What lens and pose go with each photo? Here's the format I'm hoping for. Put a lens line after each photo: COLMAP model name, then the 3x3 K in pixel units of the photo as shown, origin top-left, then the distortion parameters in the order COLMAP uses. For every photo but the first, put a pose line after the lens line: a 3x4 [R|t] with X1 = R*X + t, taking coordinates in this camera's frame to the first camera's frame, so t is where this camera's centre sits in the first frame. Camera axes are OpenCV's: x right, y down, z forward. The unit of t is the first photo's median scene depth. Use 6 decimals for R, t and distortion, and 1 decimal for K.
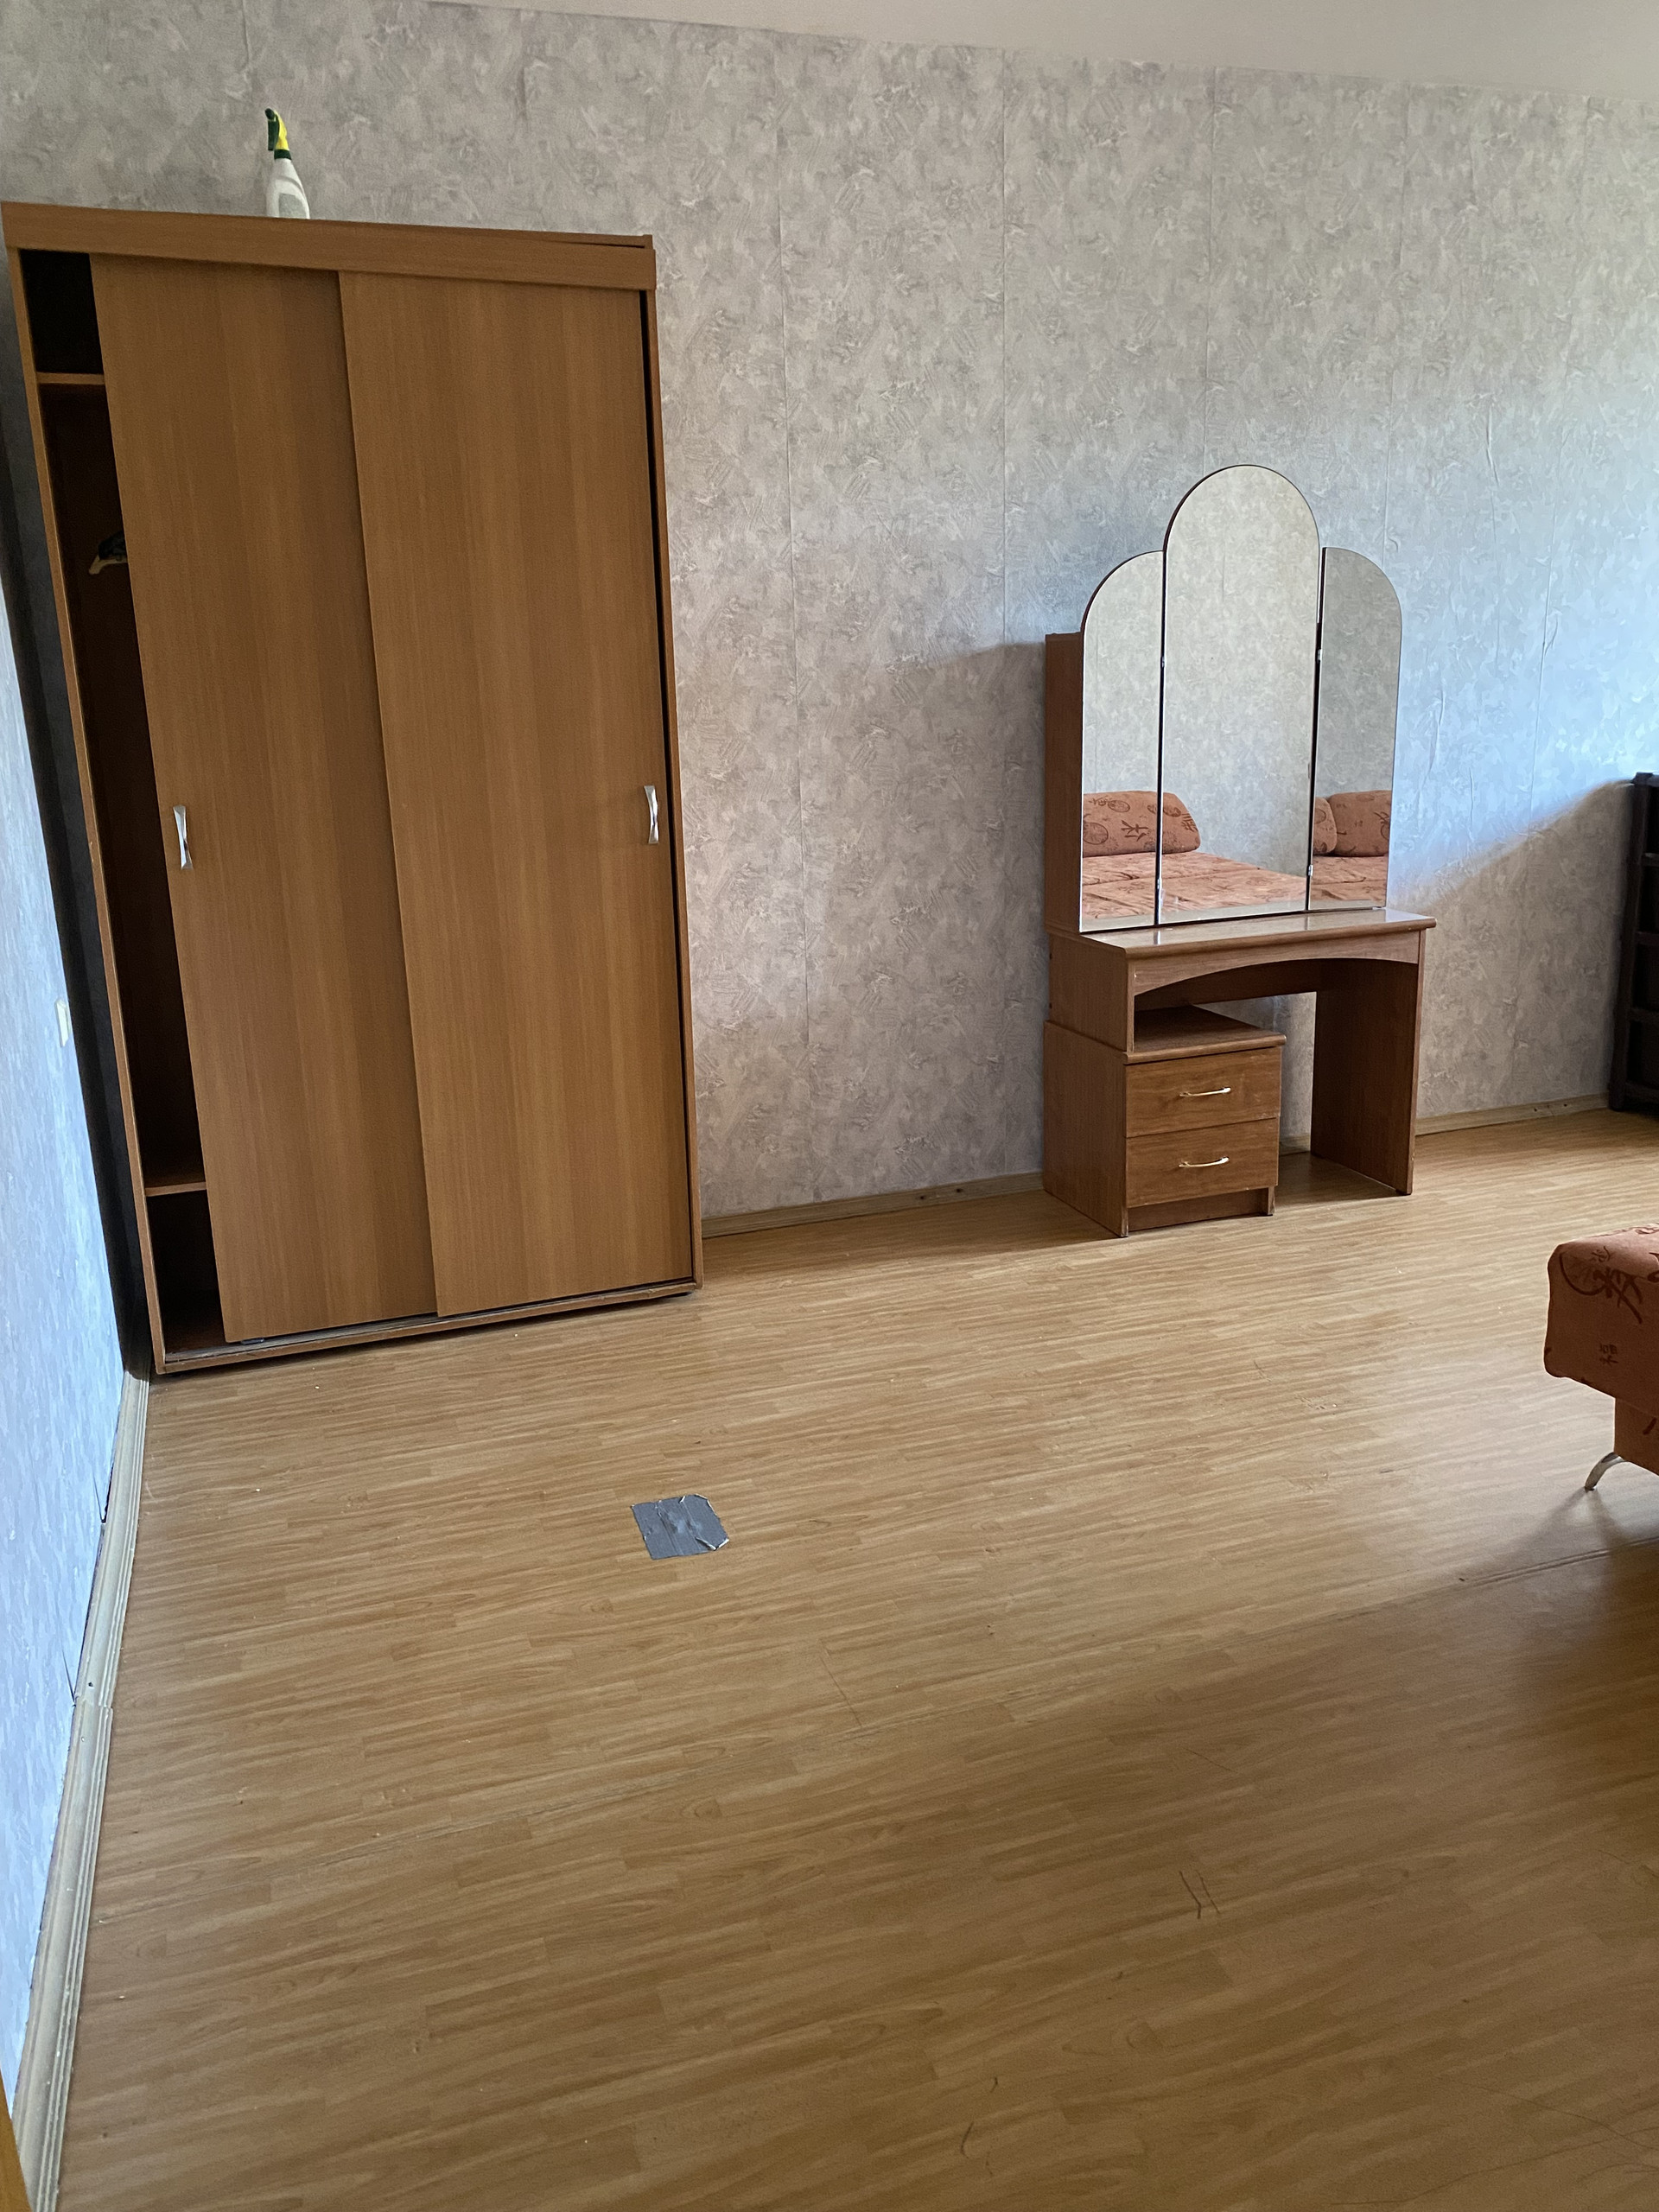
lens RADIAL K [[1681.5, 0, 813.4], [0, 1681.5, 1097.0], [0, 0, 1]] dist [0.011060, -0.007550]
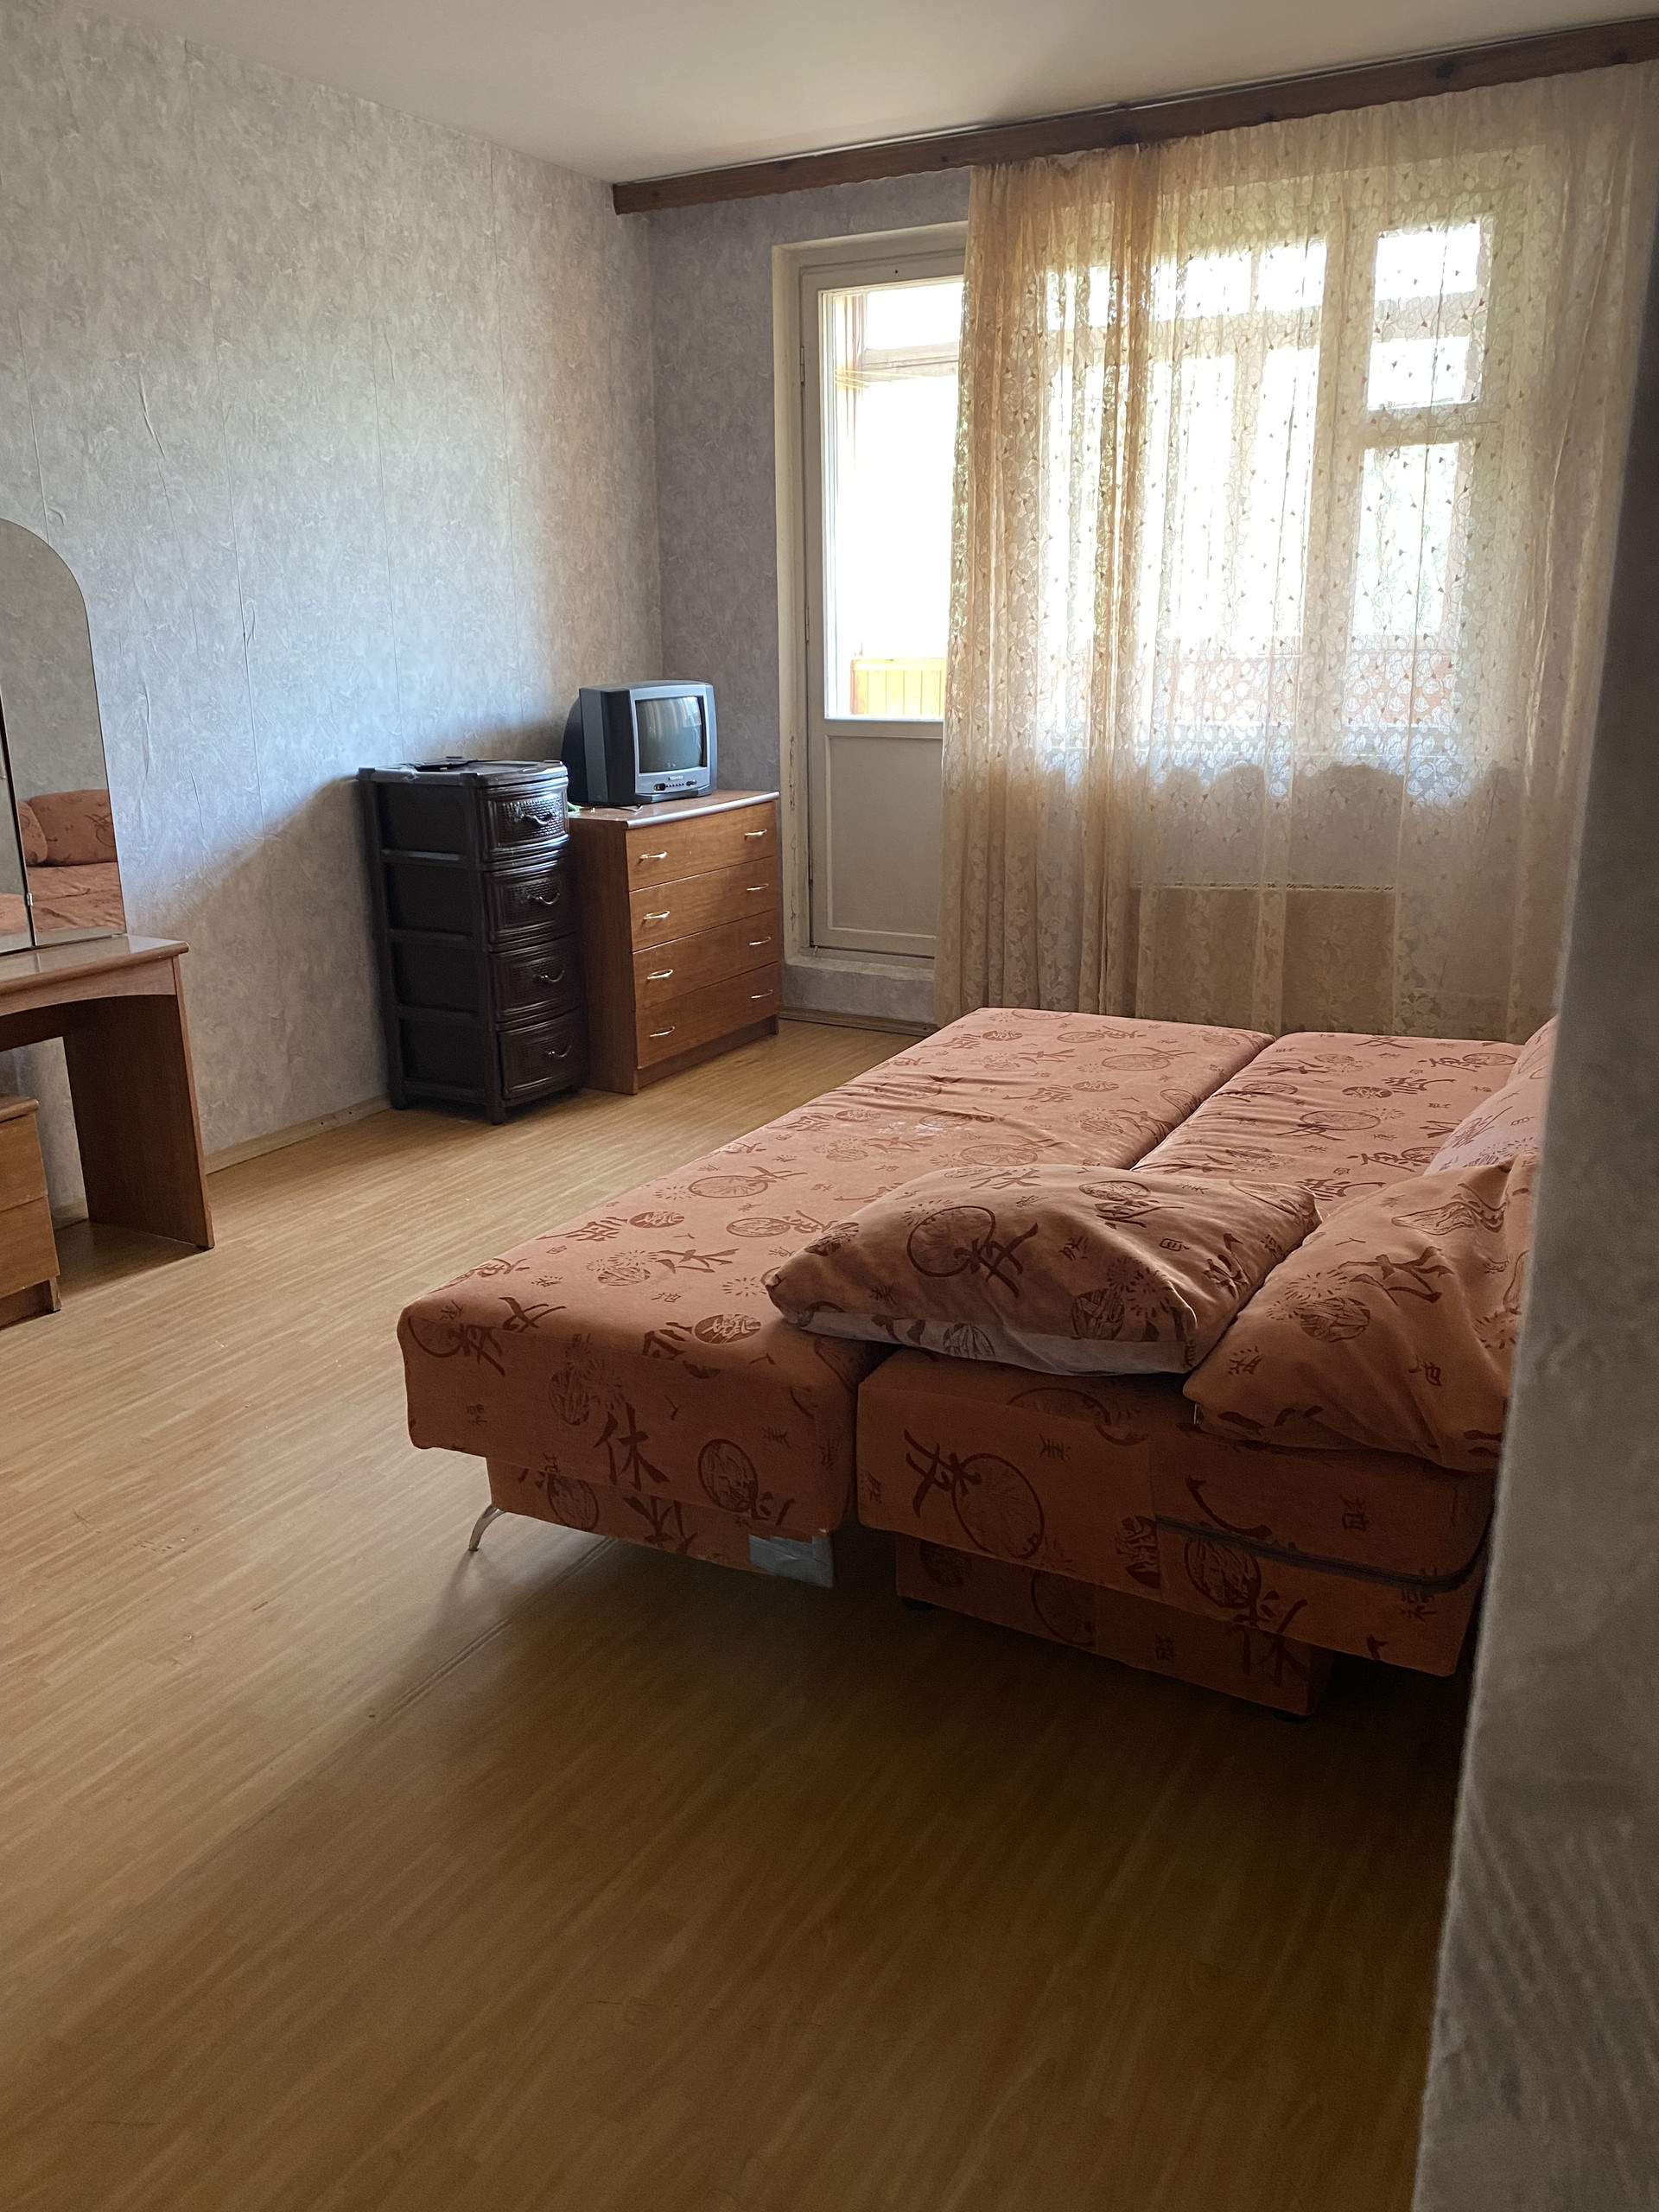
lens RADIAL K [[1681.5, 0, 813.4], [0, 1681.5, 1097.0], [0, 0, 1]] dist [0.011060, -0.007550]
pose [[0.747917, -0.163296, 0.643393, 0.028590], [0.158852, 0.985136, 0.065373, -0.028812], [-0.644505, 0.053311, 0.762739, 0.103782]]
